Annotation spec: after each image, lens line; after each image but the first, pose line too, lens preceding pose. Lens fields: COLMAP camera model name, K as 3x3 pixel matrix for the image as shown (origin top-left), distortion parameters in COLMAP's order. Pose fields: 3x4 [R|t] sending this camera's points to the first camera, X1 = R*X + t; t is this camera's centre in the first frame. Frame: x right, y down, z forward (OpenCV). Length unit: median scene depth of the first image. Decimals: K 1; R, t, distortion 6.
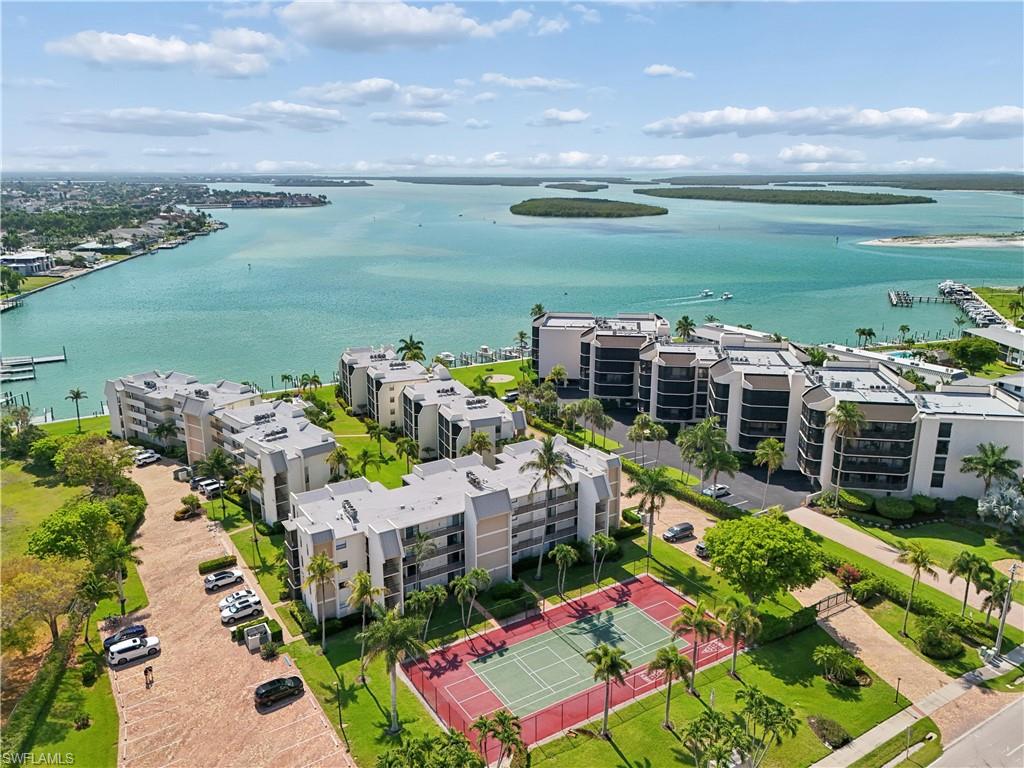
lens RADIAL K [[767.8, 0, 512.0], [0, 767.8, 384.0], [0, 0, 1]] dist [0.055003, -0.004644]
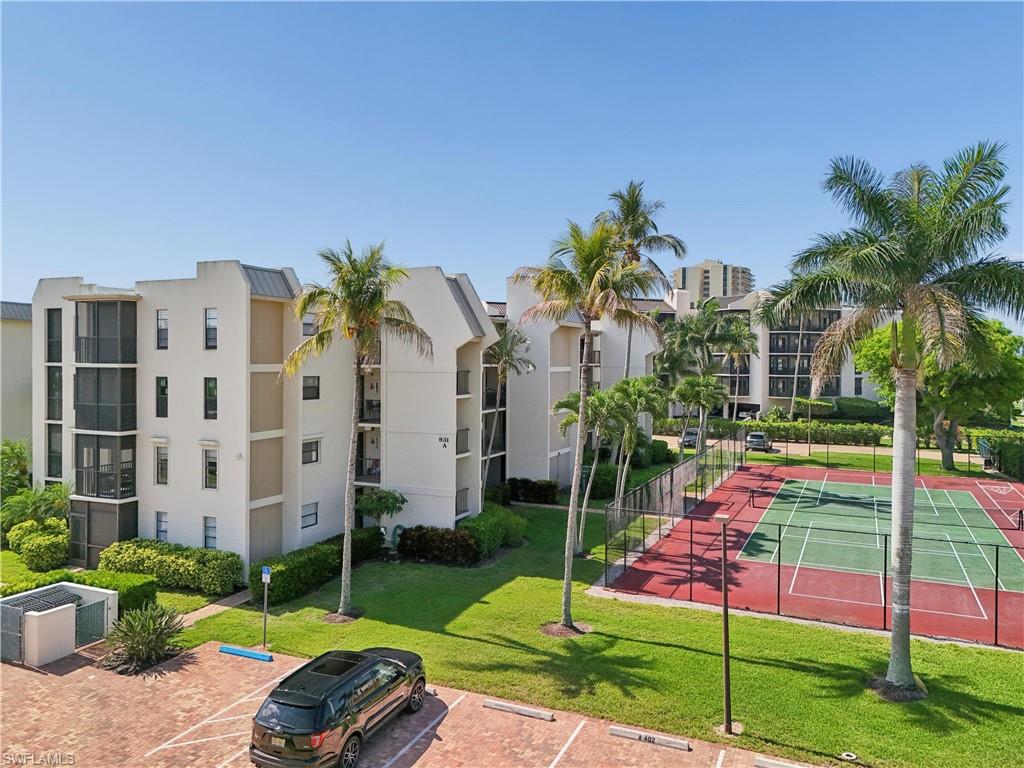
lens RADIAL K [[767.8, 0, 512.0], [0, 767.8, 384.0], [0, 0, 1]] dist [0.055003, -0.004644]
pose [[0.837020, -0.012321, 0.547034, -0.342023], [0.138792, 0.971831, -0.190477, 0.320147], [-0.529278, 0.235357, 0.815152, 0.700549]]
